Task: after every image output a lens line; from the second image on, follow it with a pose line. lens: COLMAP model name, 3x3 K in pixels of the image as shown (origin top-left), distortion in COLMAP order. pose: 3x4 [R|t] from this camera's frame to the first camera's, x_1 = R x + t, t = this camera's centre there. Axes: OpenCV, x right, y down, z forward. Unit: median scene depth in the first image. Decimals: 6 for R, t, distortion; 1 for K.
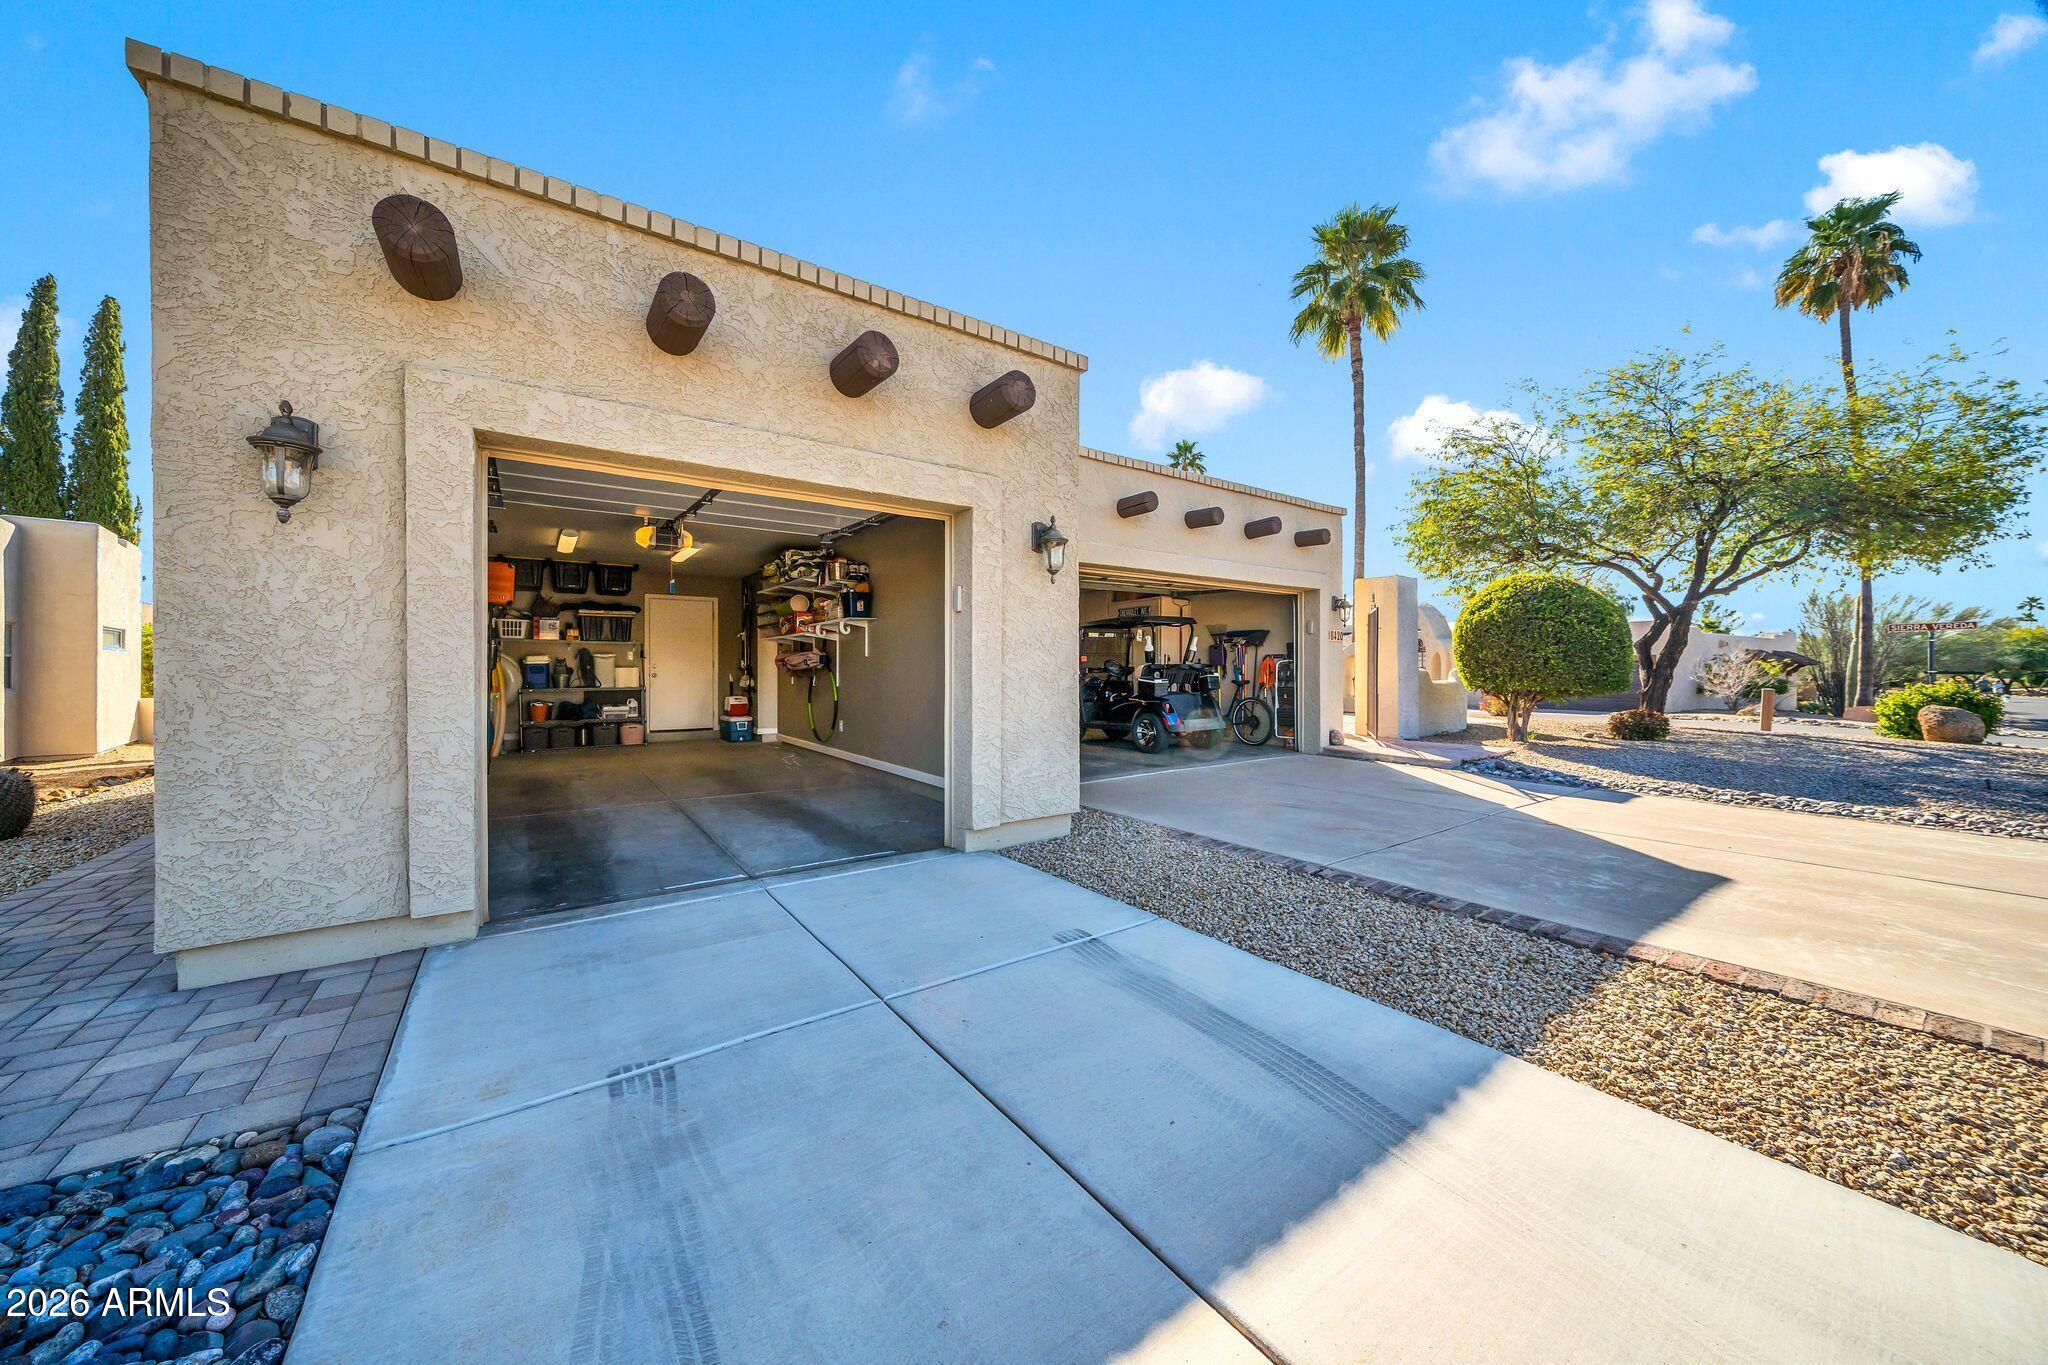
lens RADIAL K [[700.4, 0, 1024.0], [0, 700.4, 682.5], [0, 0, 1]] dist [-0.000243, -0.000039]
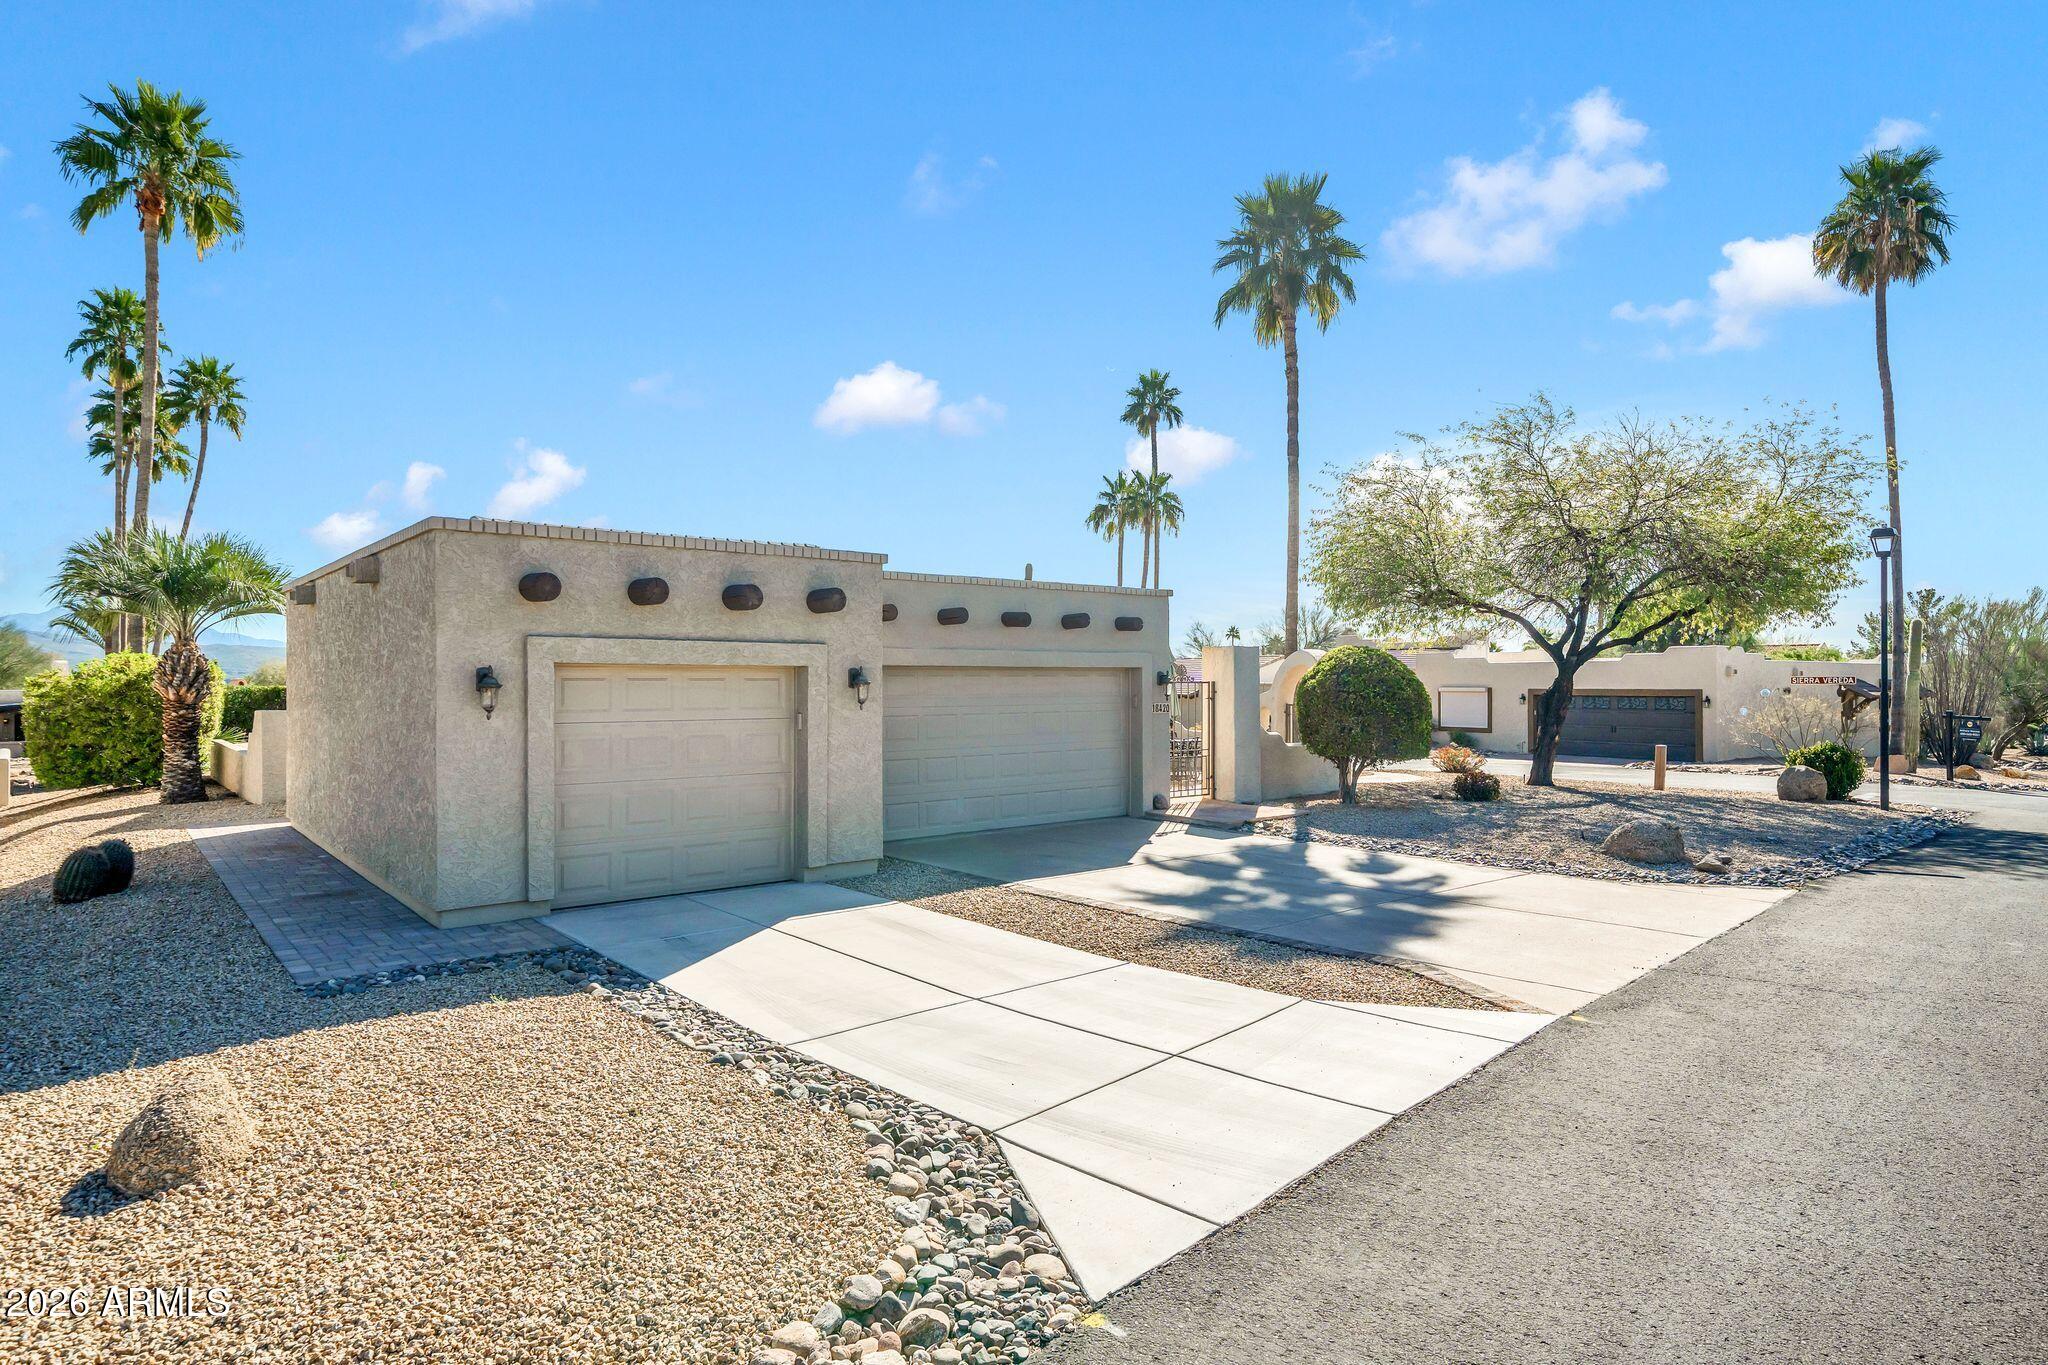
lens RADIAL K [[1043.3, 0, 1024.0], [0, 1043.3, 682.5], [0, 0, 1]] dist [0.002044, 0.000236]
pose [[0.995509, -0.003927, 0.094581, 0.183329], [0.007158, 0.999401, -0.033846, -0.120459], [-0.094392, 0.034371, 0.994942, -1.358501]]
